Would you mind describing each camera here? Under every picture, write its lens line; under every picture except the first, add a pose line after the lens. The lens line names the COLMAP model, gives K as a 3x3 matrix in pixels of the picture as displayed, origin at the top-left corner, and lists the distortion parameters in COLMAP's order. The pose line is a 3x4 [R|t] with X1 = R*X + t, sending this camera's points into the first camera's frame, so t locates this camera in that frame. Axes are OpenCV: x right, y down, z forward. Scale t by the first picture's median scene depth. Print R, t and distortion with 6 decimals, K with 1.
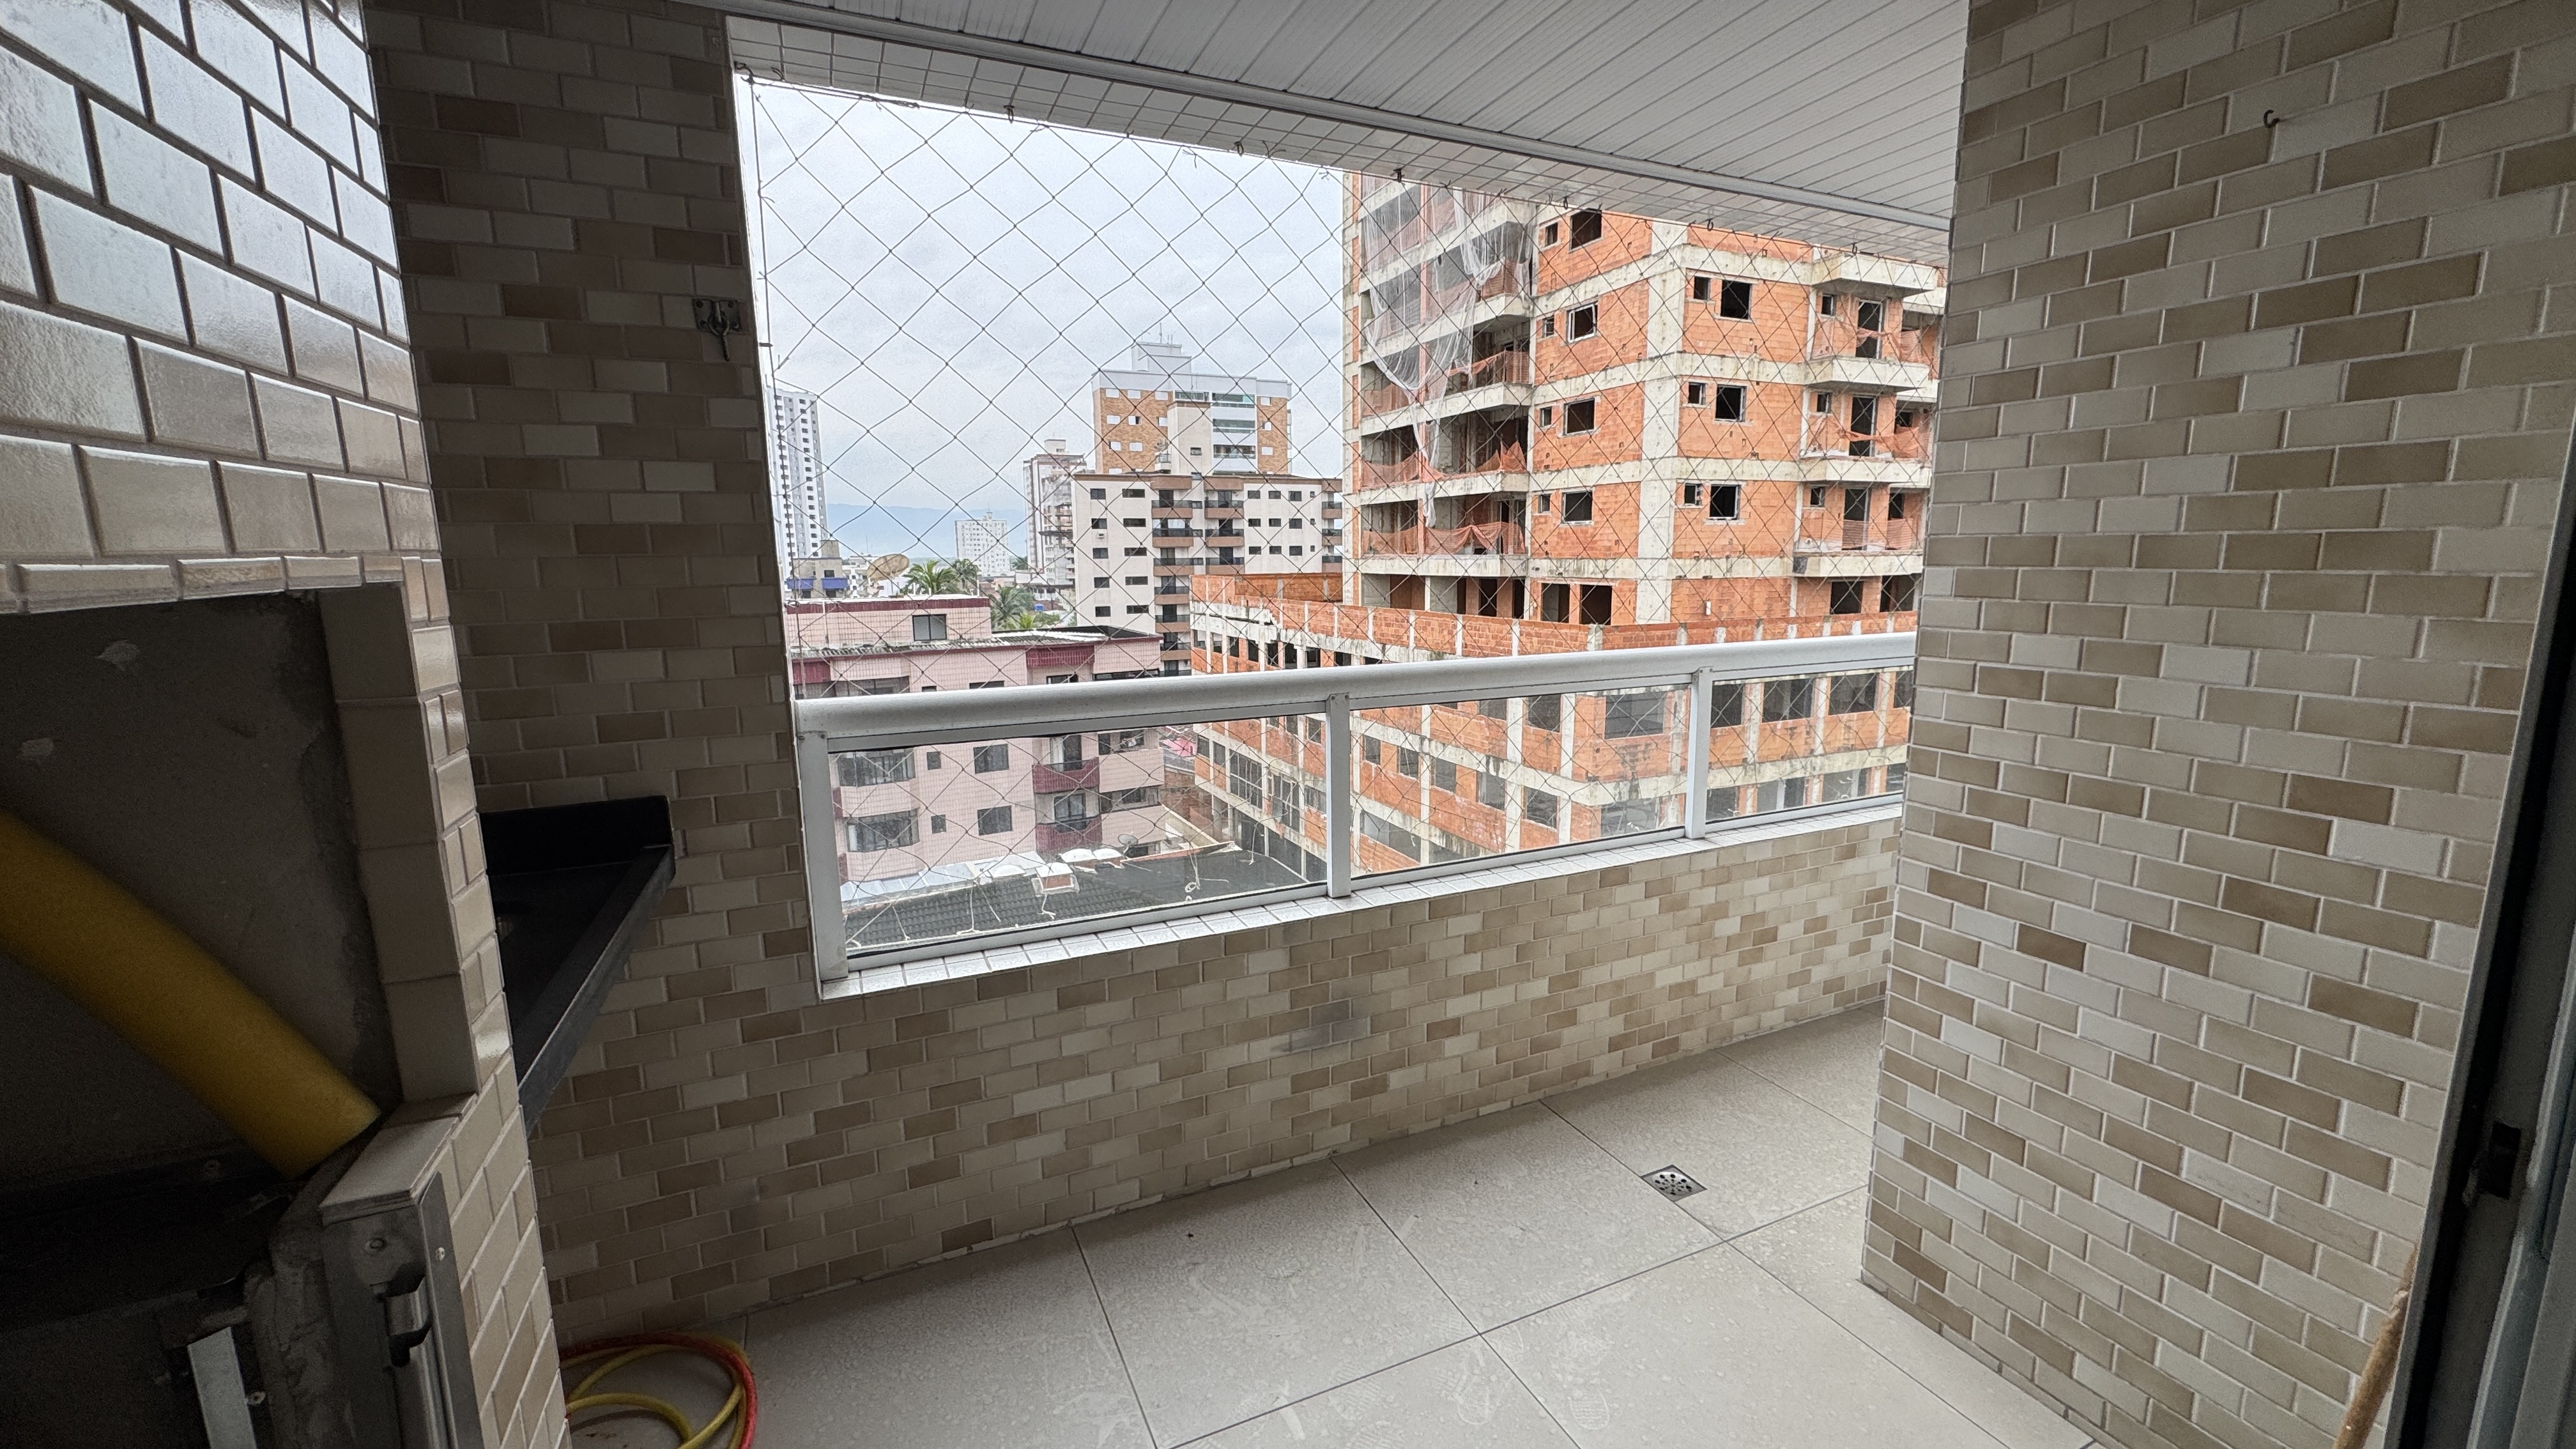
lens RADIAL K [[1018.2, 0, 1288.0], [0, 1018.2, 724.5], [0, 0, 1]] dist [-0.005916, -0.000009]
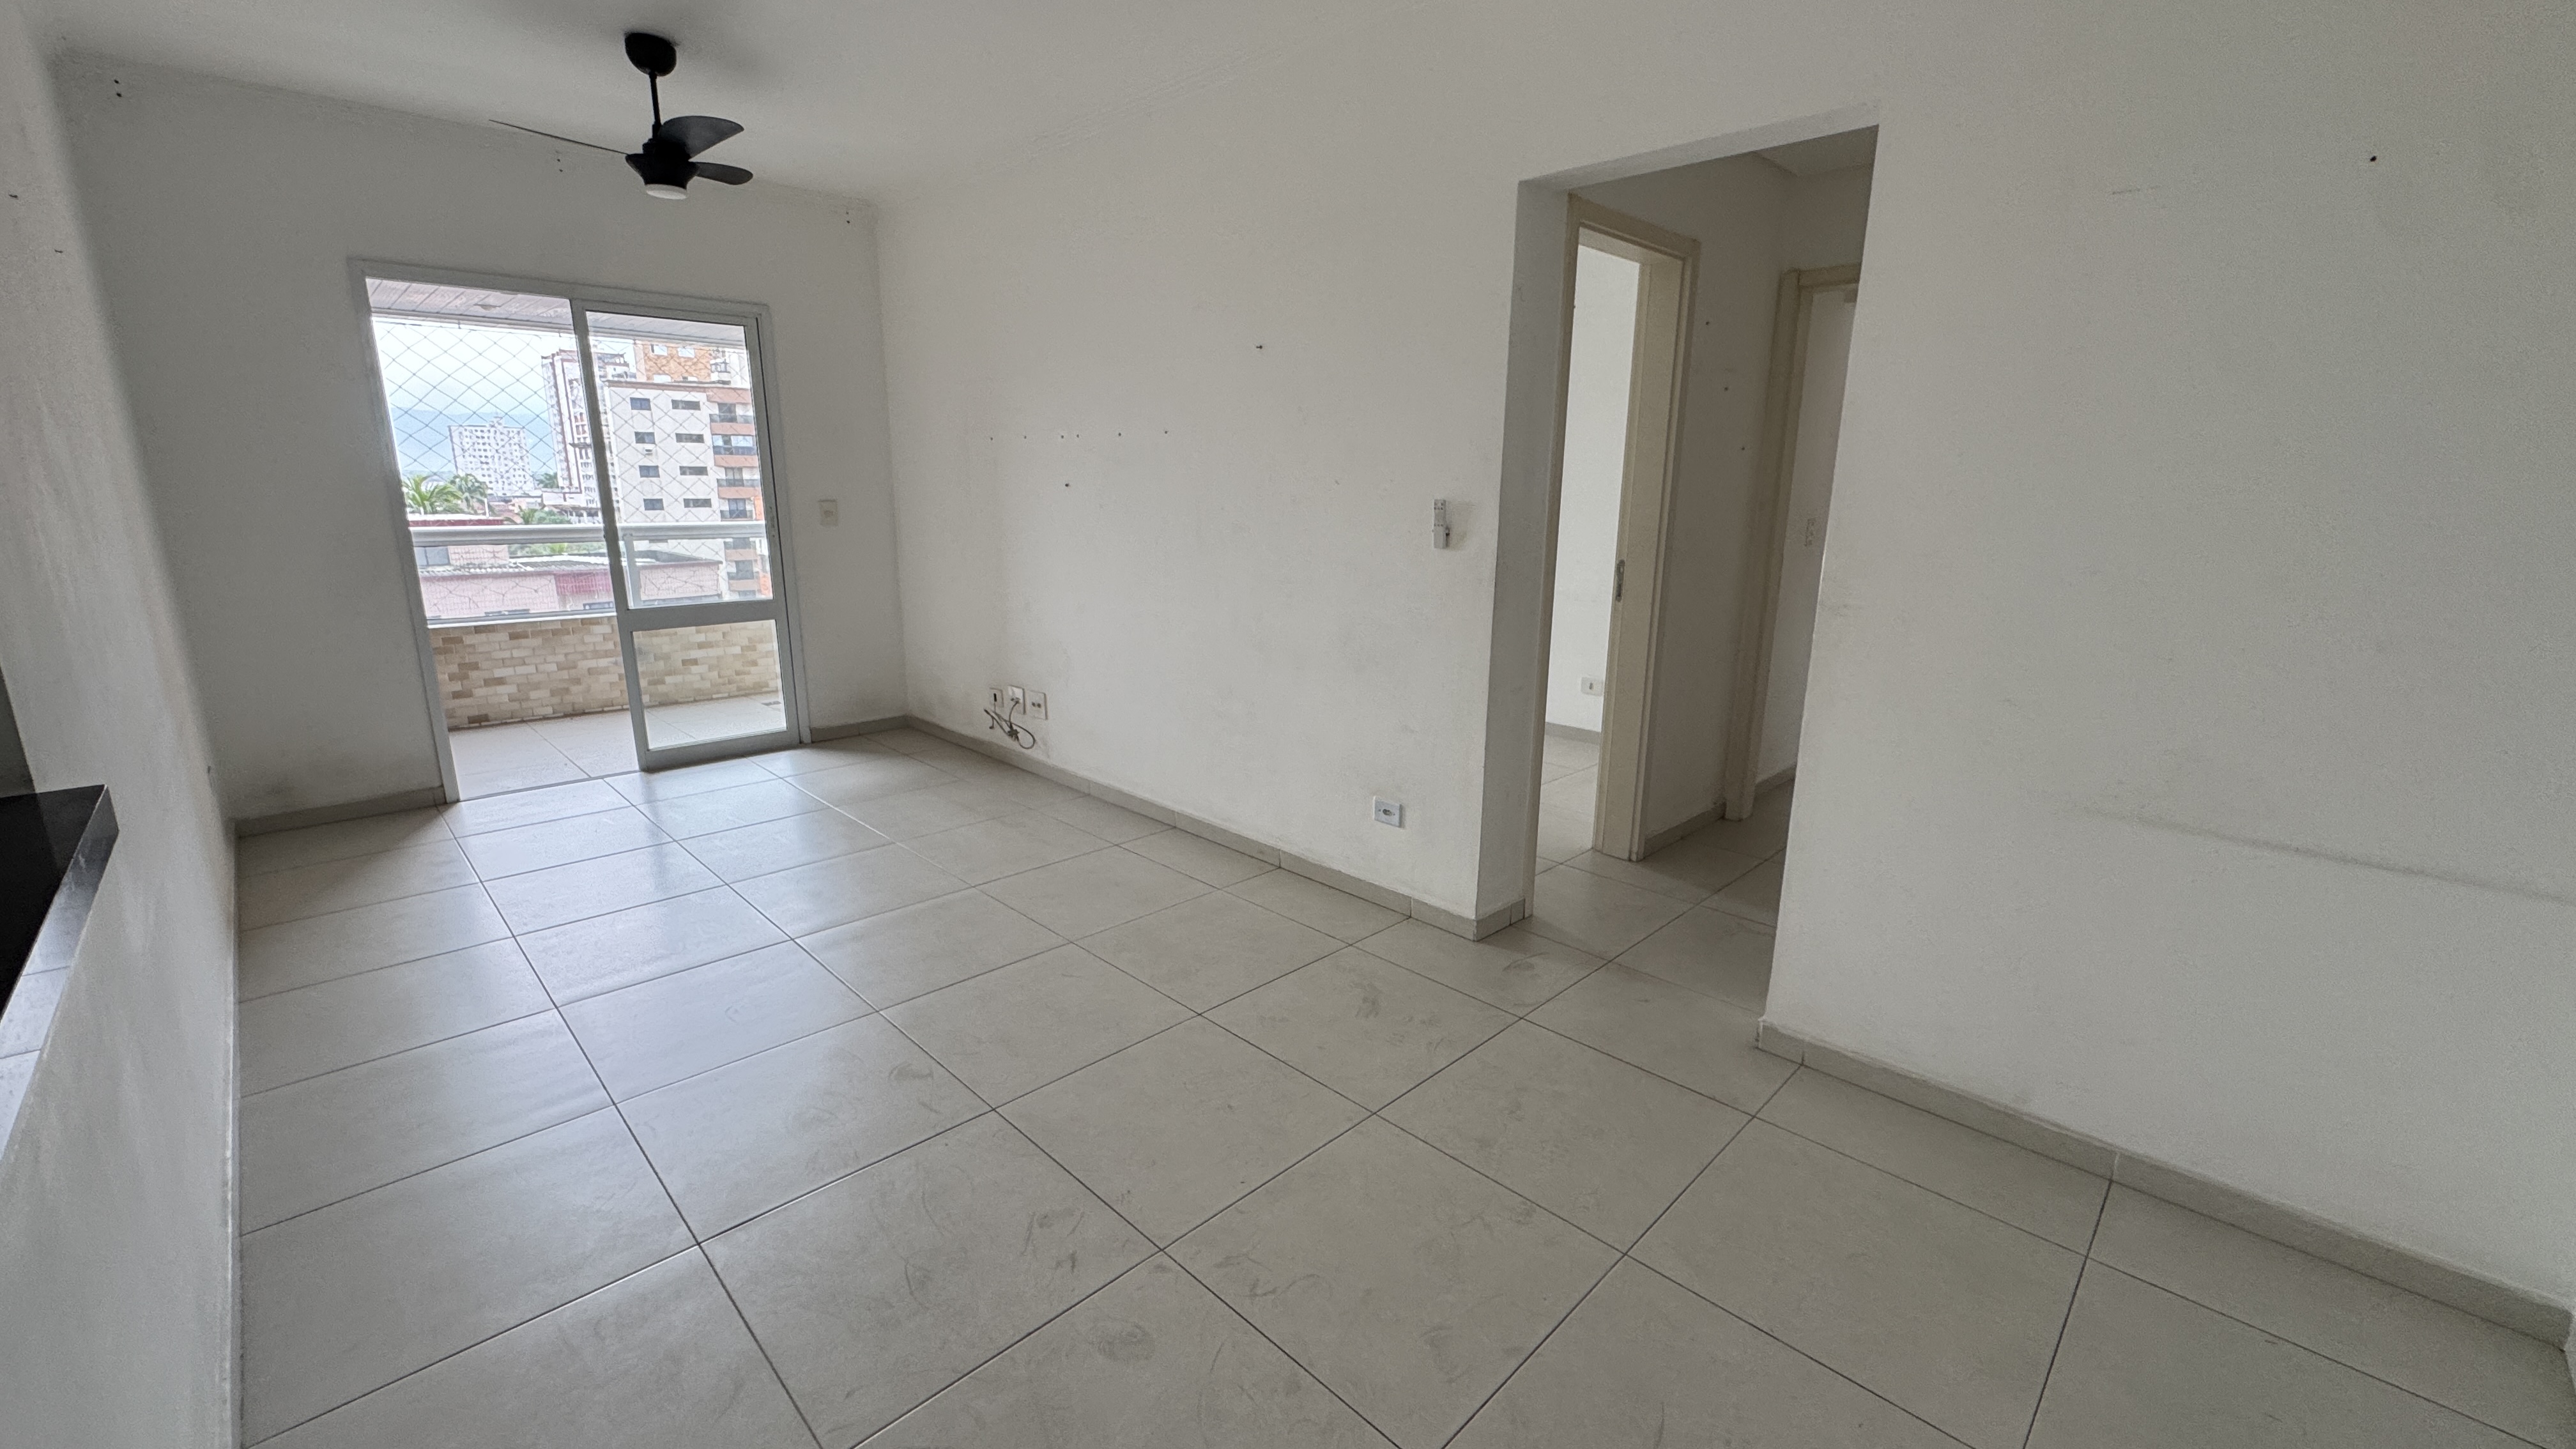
lens RADIAL K [[1025.4, 0, 1285.1], [0, 1025.4, 718.5], [0, 0, 1]] dist [-0.004785, -0.000084]
pose [[0.936619, -0.057096, 0.345665, 0.035214], [0.035822, 0.997067, 0.067629, 0.016659], [-0.348513, -0.050961, 0.935918, -0.107103]]
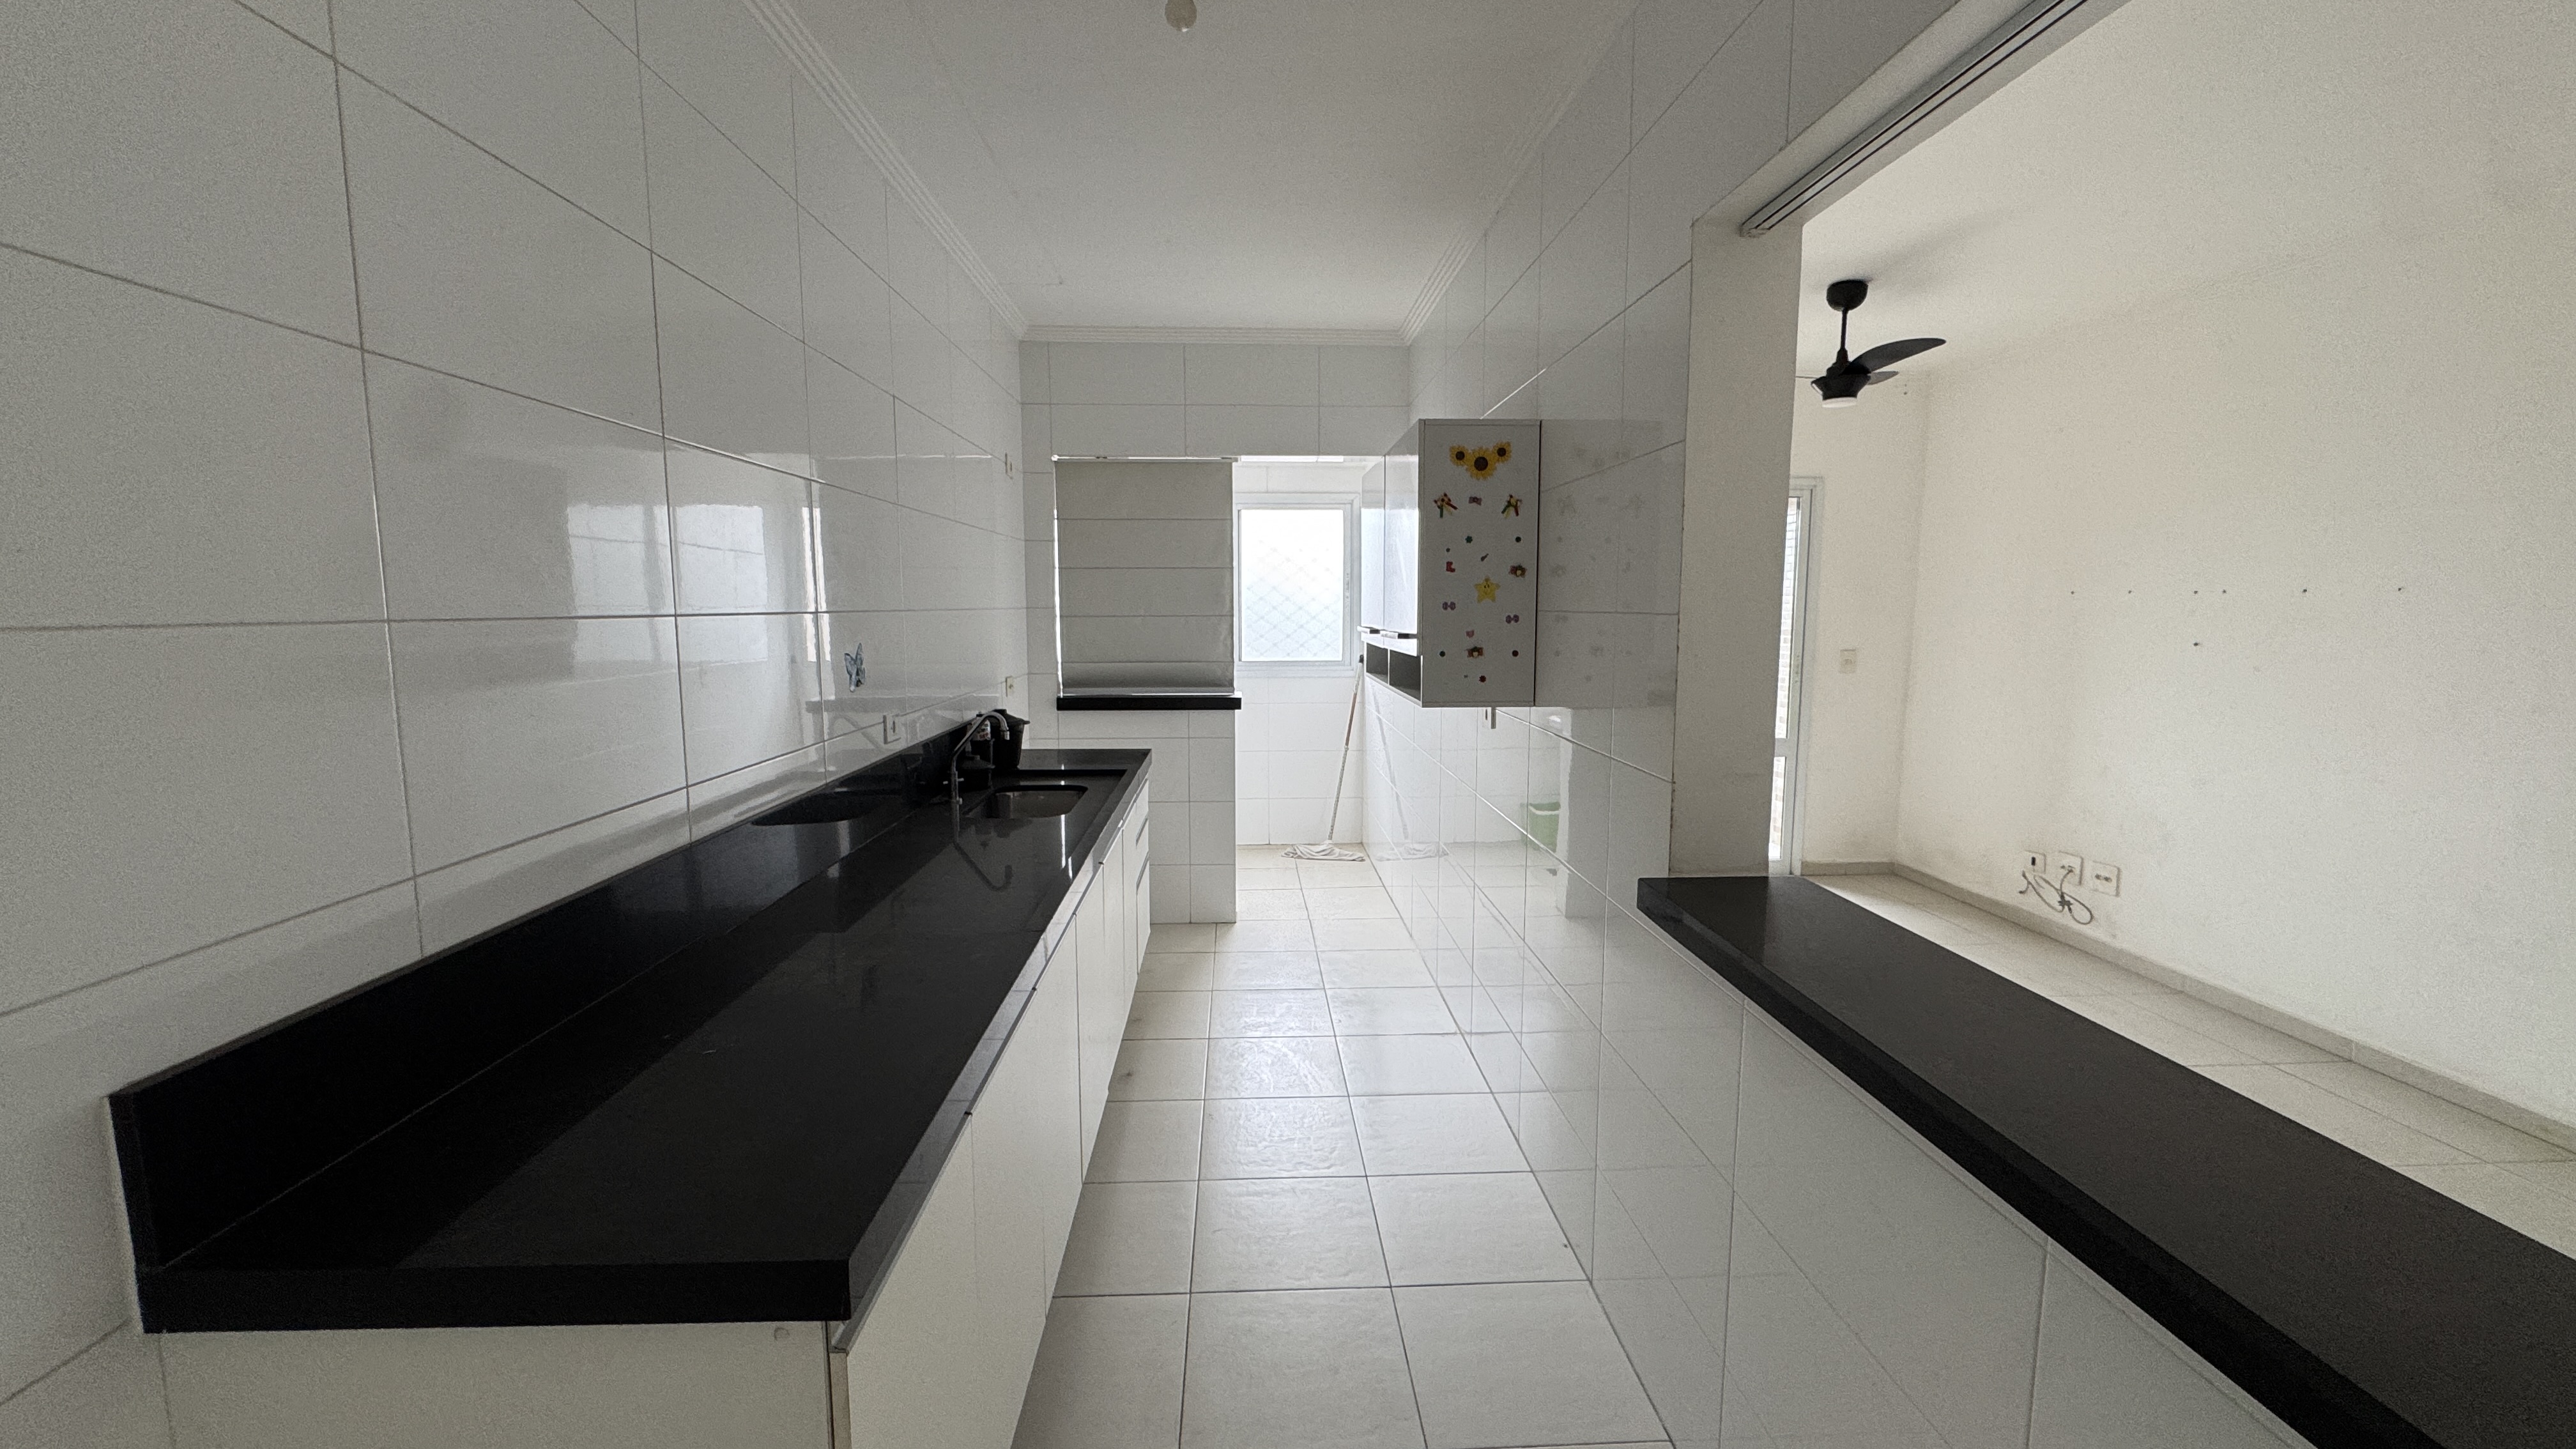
lens RADIAL K [[1029.8, 0, 1288.0], [0, 1029.8, 724.5], [0, 0, 1]] dist [-0.000563, -0.000066]
pose [[0.932201, 0.056763, -0.357463, 0.011221], [-0.073031, 0.996811, -0.032166, 0.015838], [0.354497, 0.056091, 0.933373, -0.117257]]
